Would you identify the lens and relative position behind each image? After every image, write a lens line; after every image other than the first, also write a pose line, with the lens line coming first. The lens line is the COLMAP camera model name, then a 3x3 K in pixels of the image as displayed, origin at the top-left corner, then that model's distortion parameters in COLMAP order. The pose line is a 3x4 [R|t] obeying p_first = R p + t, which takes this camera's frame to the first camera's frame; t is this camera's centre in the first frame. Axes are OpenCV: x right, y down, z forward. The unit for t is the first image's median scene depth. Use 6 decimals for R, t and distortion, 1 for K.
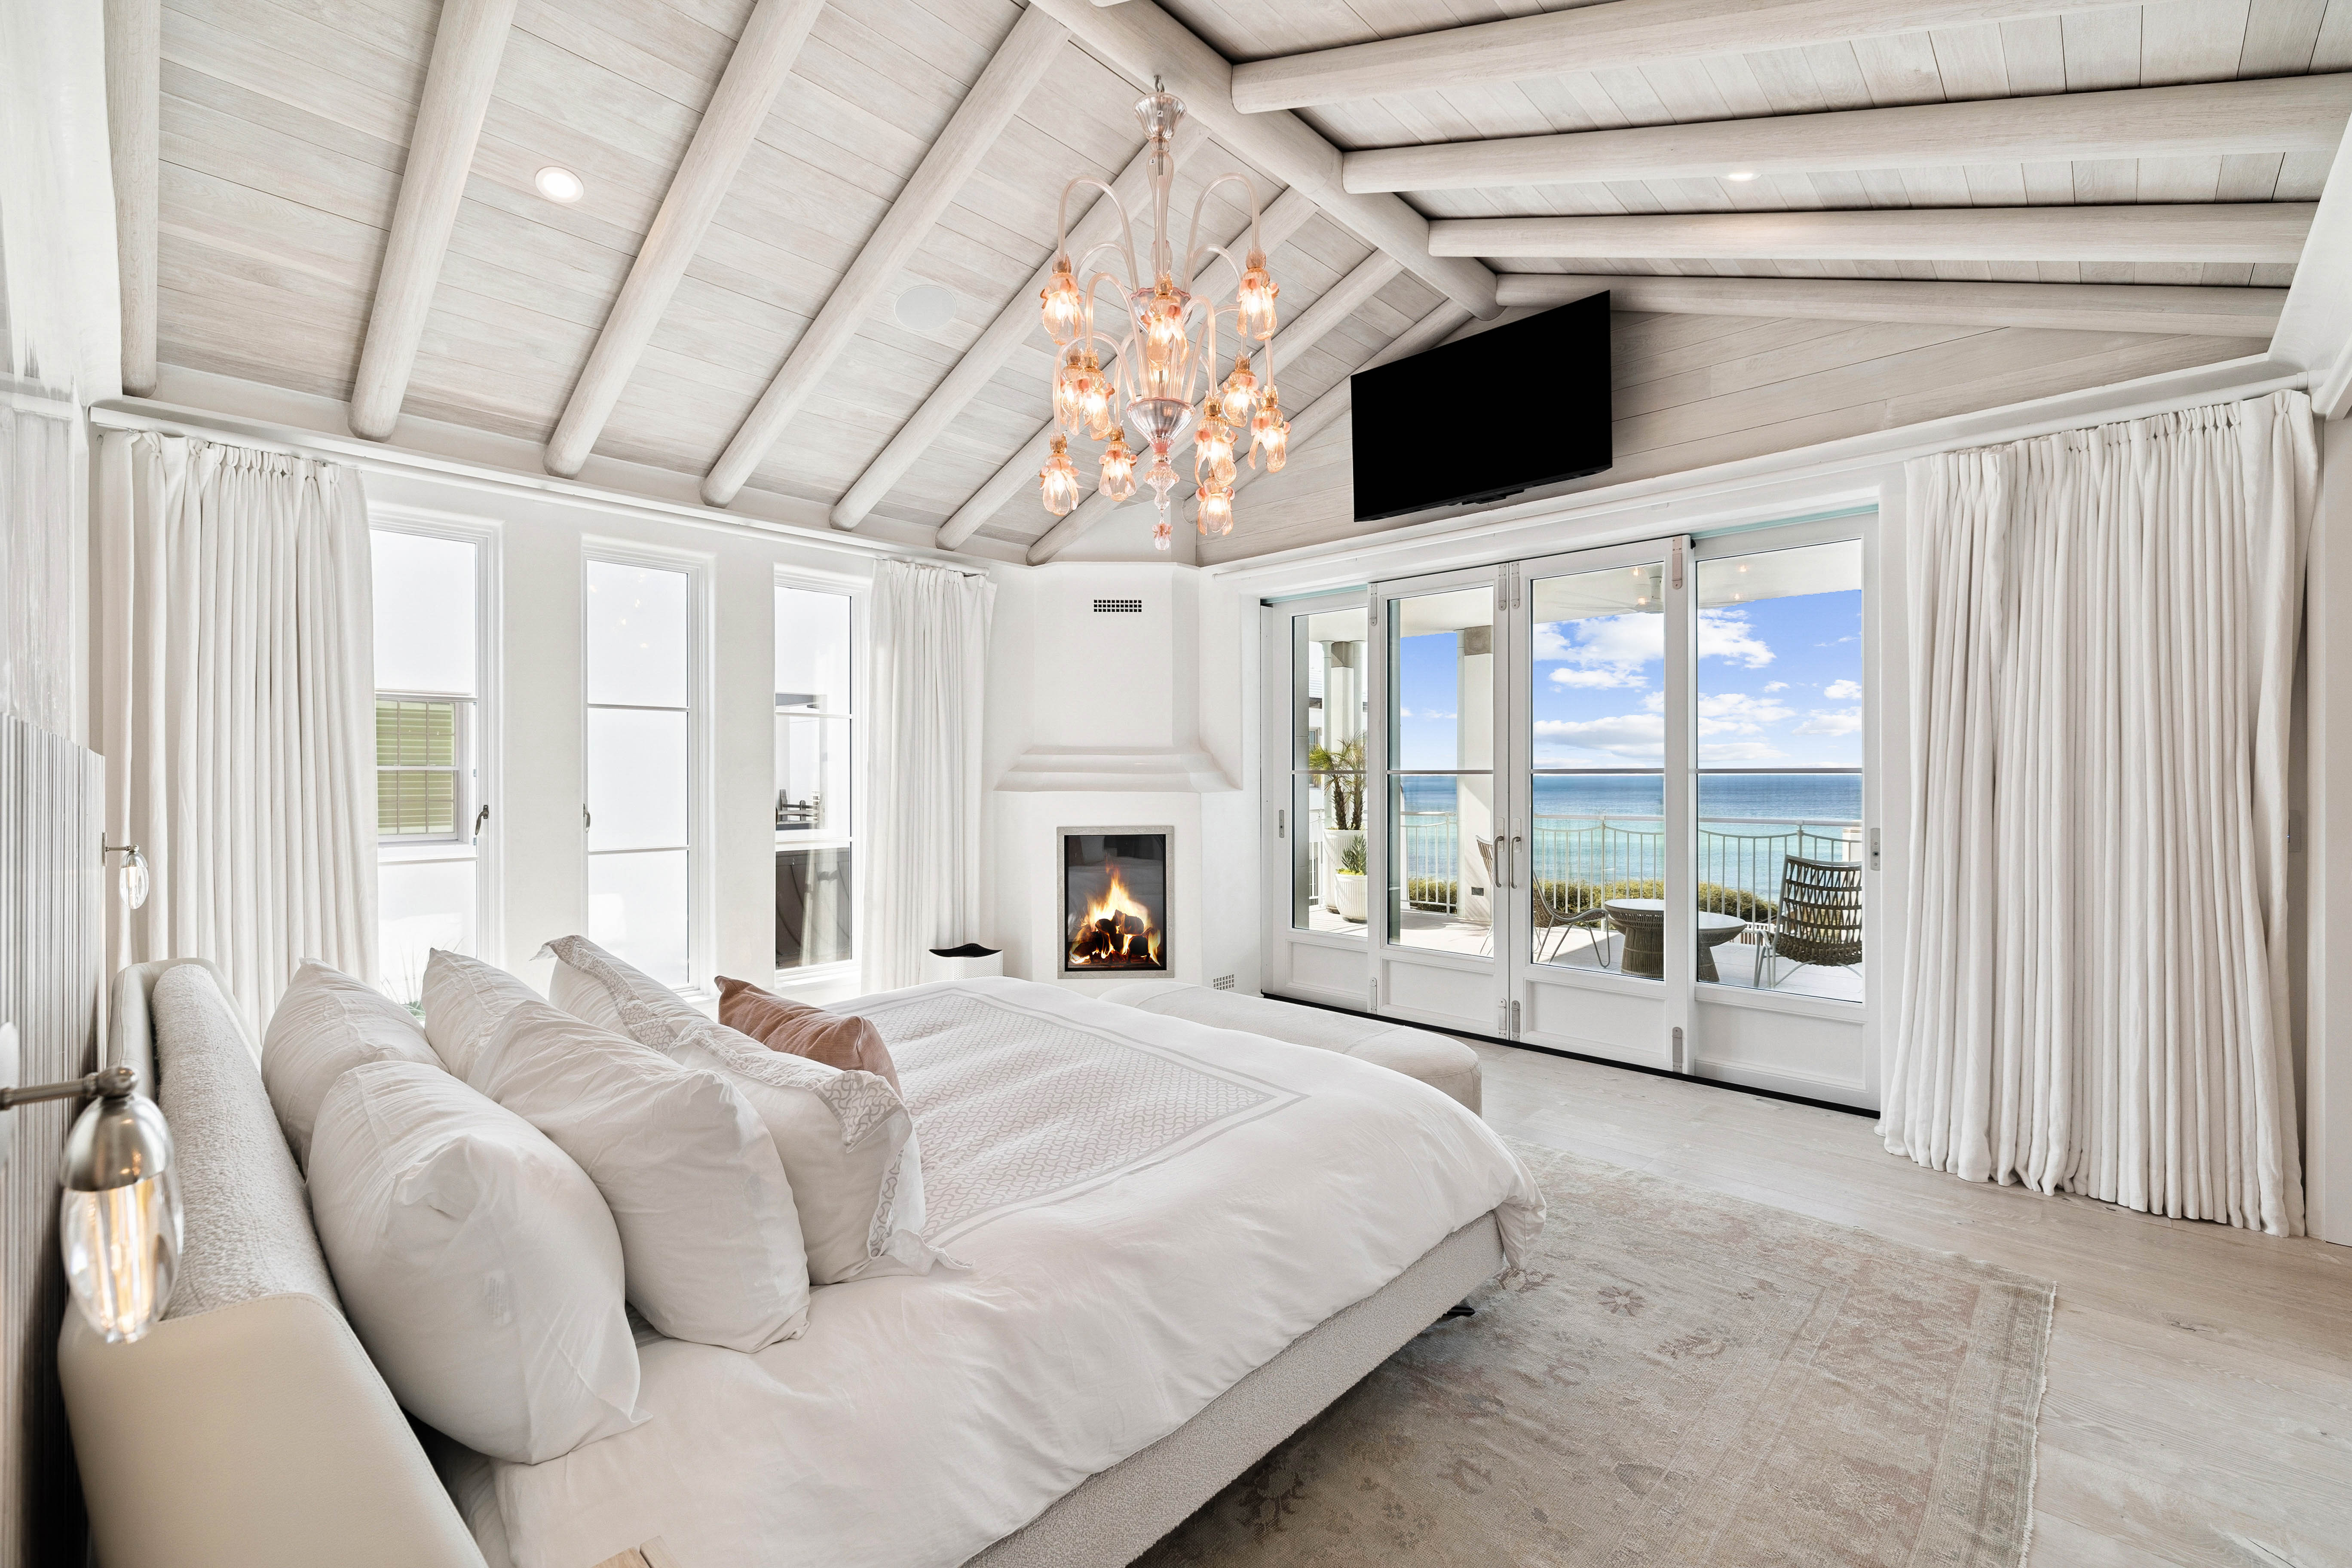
lens RADIAL K [[993.5, 0, 1179.6], [0, 993.5, 774.5], [0, 0, 1]] dist [0.001385, 0.000088]
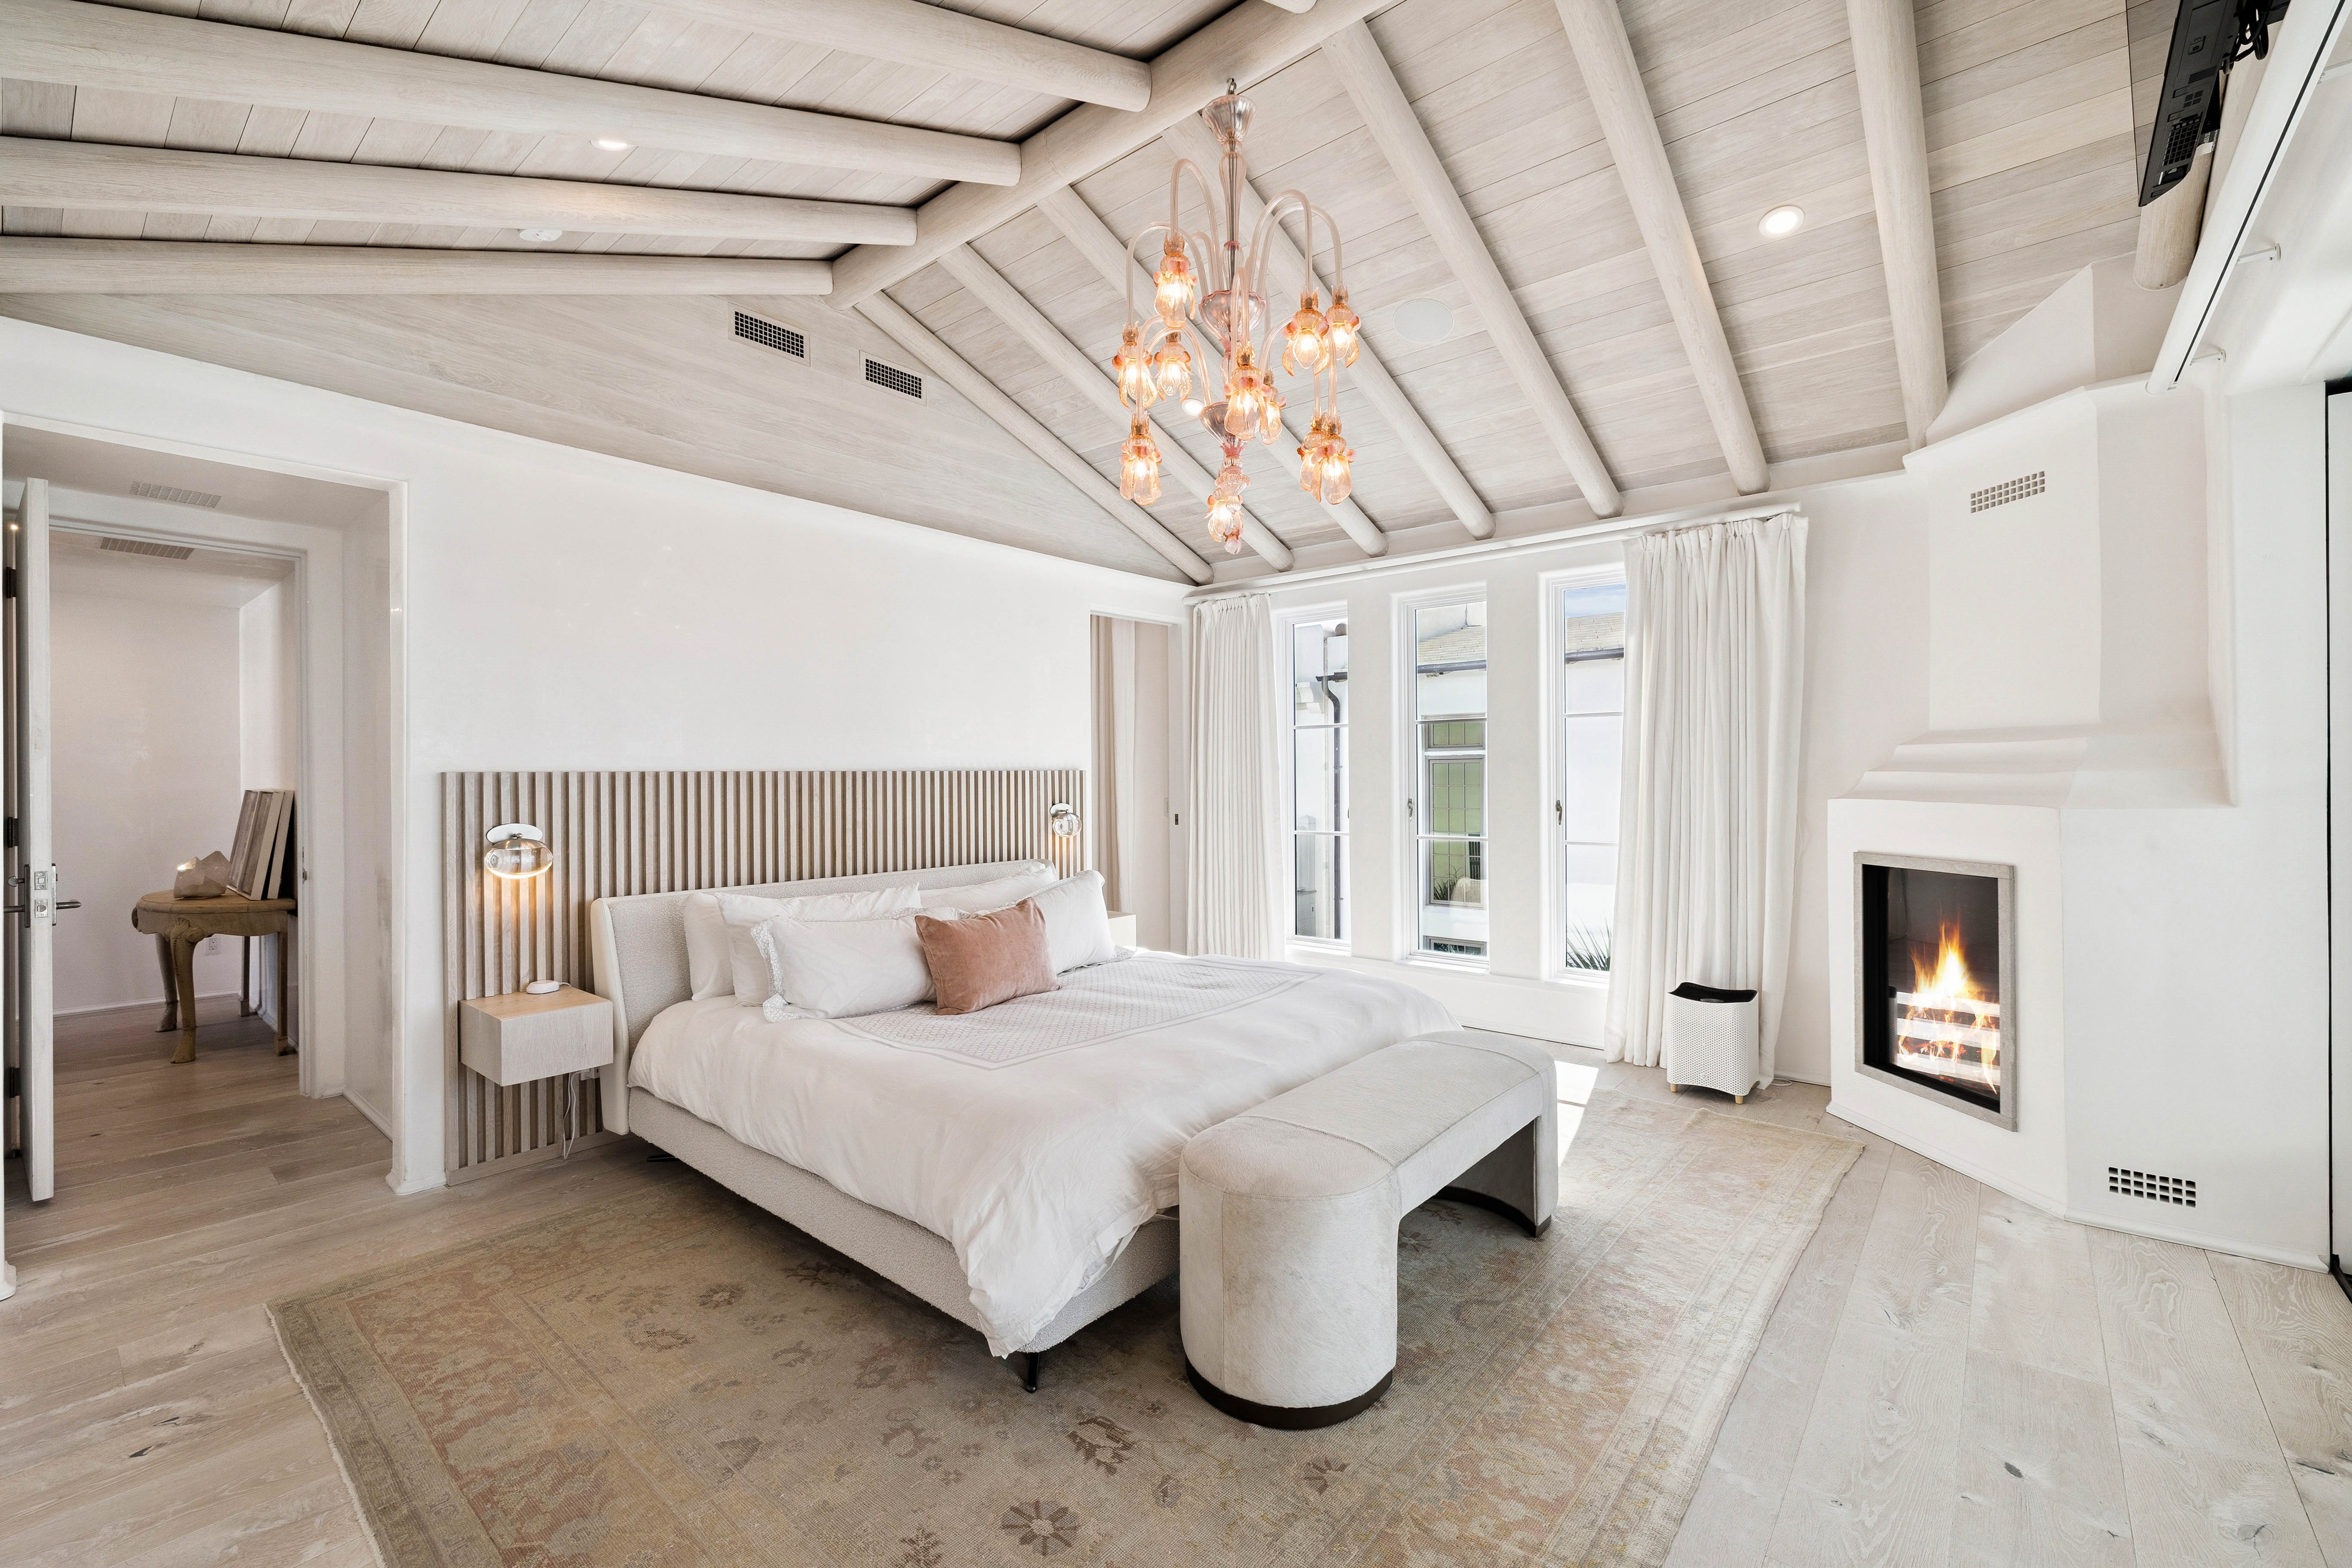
lens RADIAL K [[993.5, 0, 1179.6], [0, 993.5, 774.5], [0, 0, 1]] dist [0.001385, 0.000088]
pose [[0.052343, 0.000582, -0.998629, 0.543076], [0.008018, 0.999967, 0.001003, -0.004575], [0.998597, -0.008060, 0.052337, 0.498407]]
